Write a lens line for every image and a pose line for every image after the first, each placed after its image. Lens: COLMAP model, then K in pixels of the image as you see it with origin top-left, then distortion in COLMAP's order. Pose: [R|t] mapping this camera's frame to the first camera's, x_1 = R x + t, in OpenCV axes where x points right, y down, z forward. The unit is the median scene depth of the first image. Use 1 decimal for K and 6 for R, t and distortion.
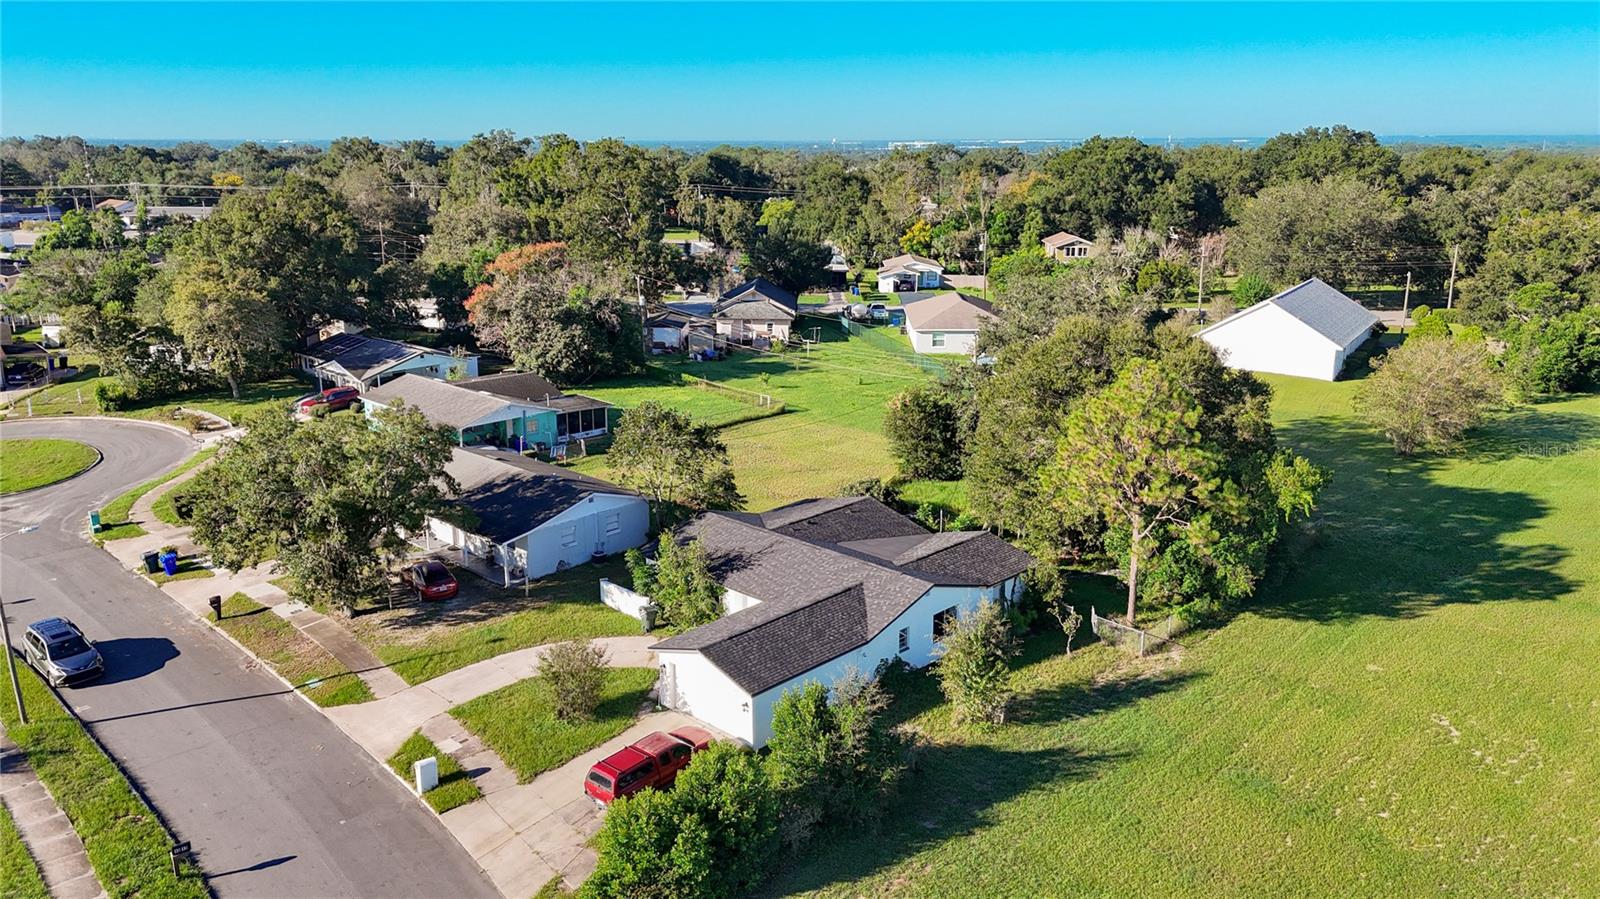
lens RADIAL K [[1182.5, 0, 796.0], [0, 1182.5, 442.0], [0, 0, 1]] dist [0.056231, -0.008555]
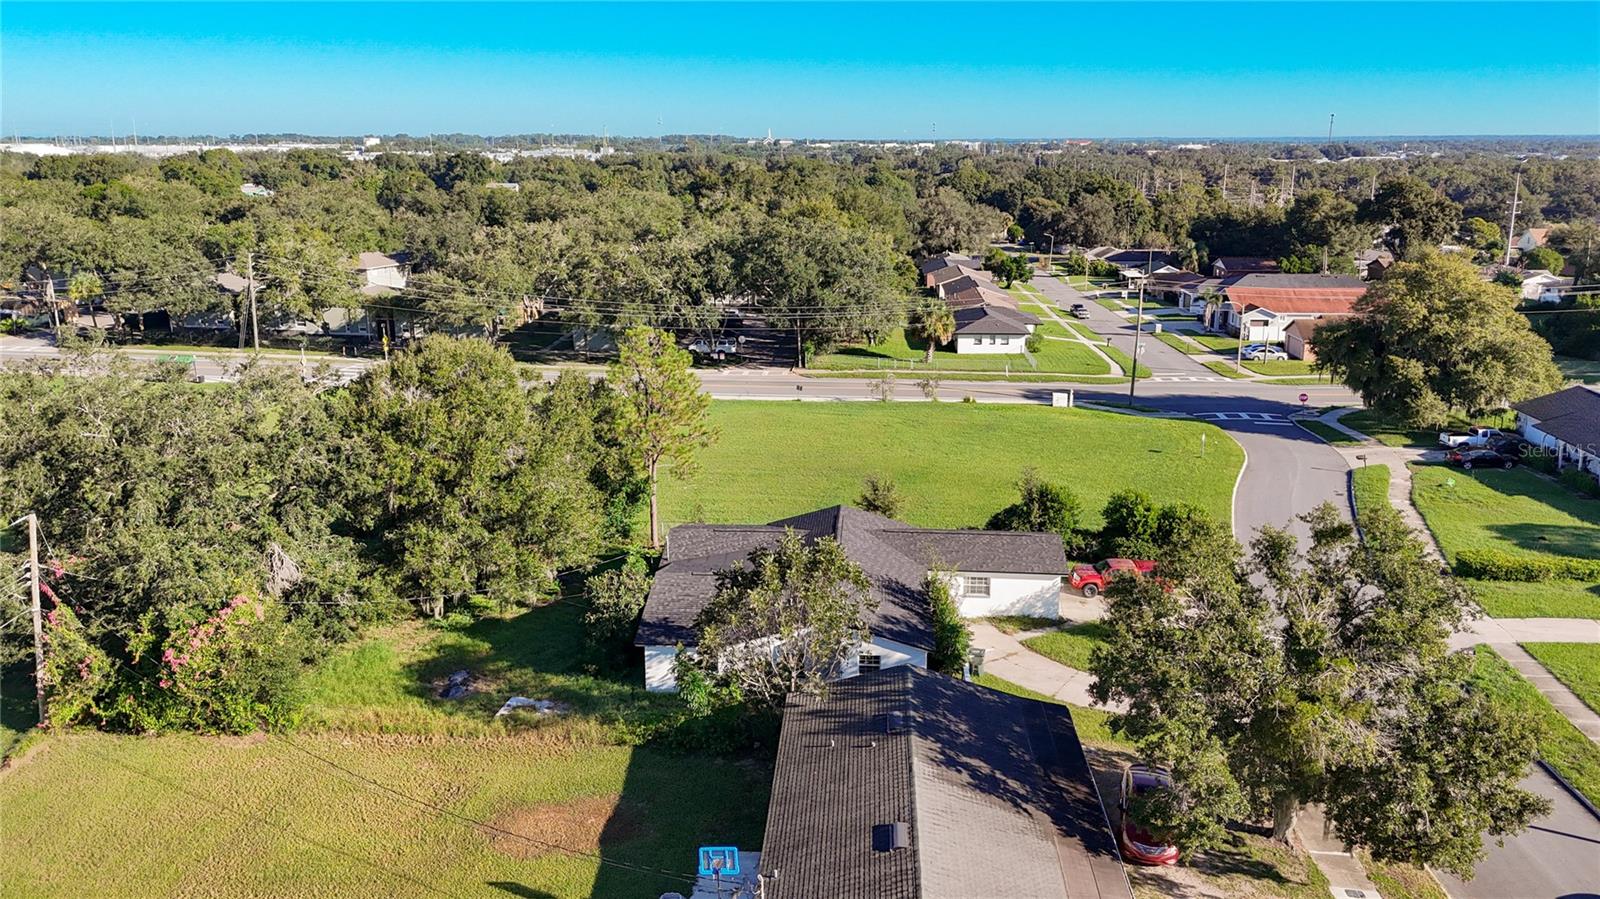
lens RADIAL K [[1182.5, 0, 796.0], [0, 1182.5, 442.0], [0, 0, 1]] dist [0.056231, -0.008555]
pose [[-0.652098, -0.186417, 0.734858, -0.625727], [0.192104, 0.897035, 0.398026, -0.365571], [-0.733392, 0.400722, -0.549143, 1.421601]]
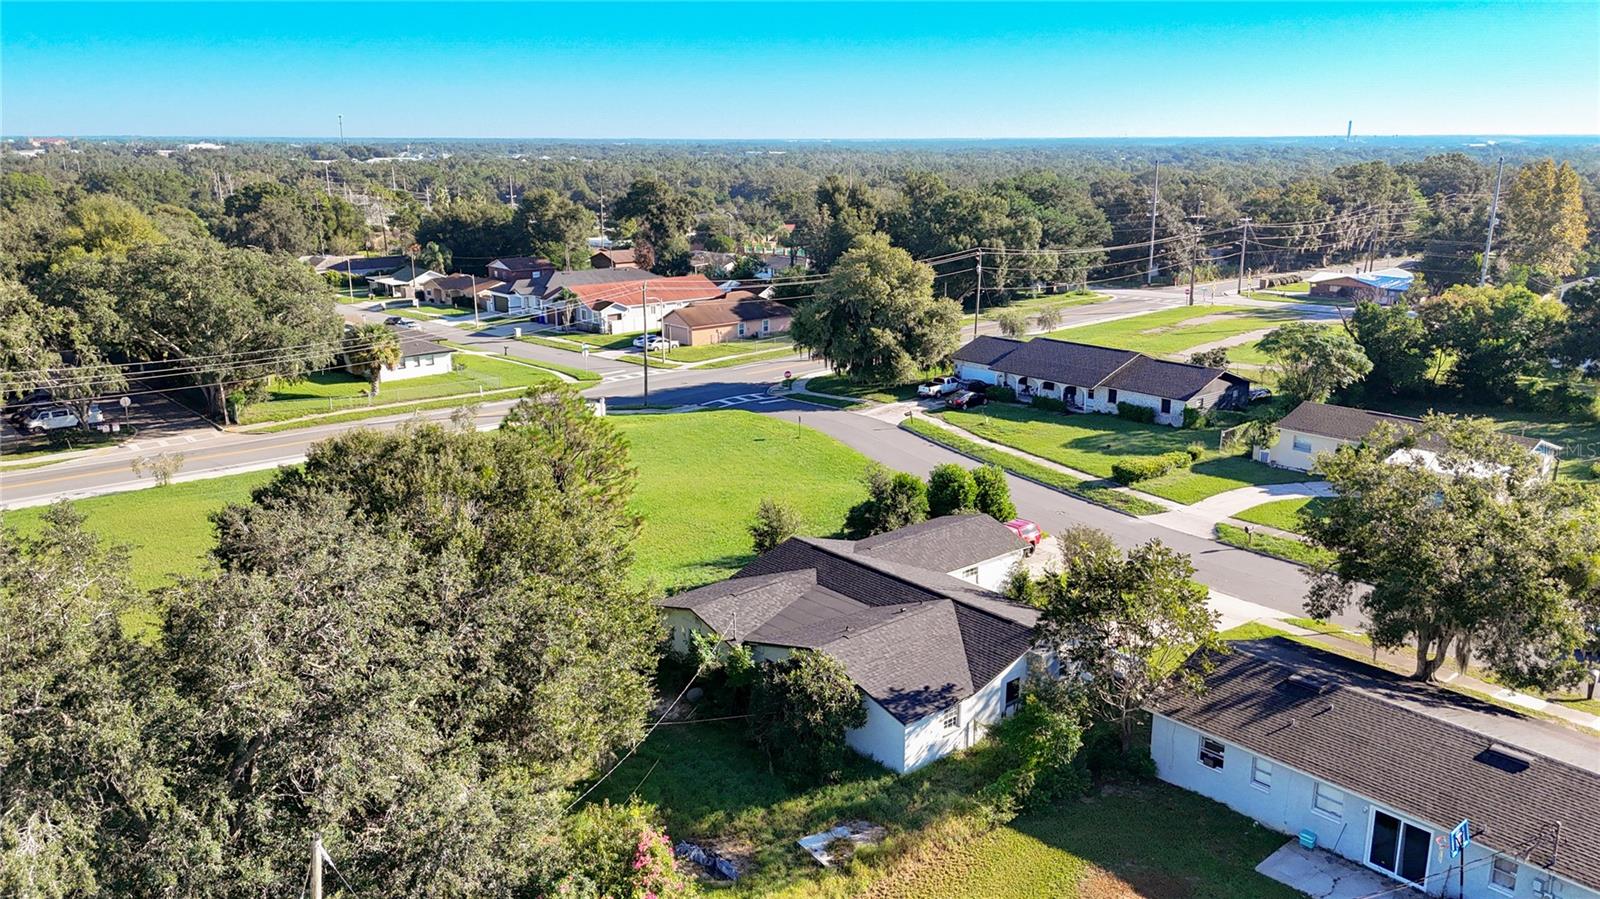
lens RADIAL K [[1195.5, 0, 800.0], [0, 1195.5, 449.5], [0, 0, 1]] dist [0.059065, -0.049918]
pose [[-0.996977, -0.018511, 0.075460, 0.022486], [0.020569, 0.873673, 0.486079, -0.430230], [-0.074925, 0.486162, -0.870651, 1.656765]]
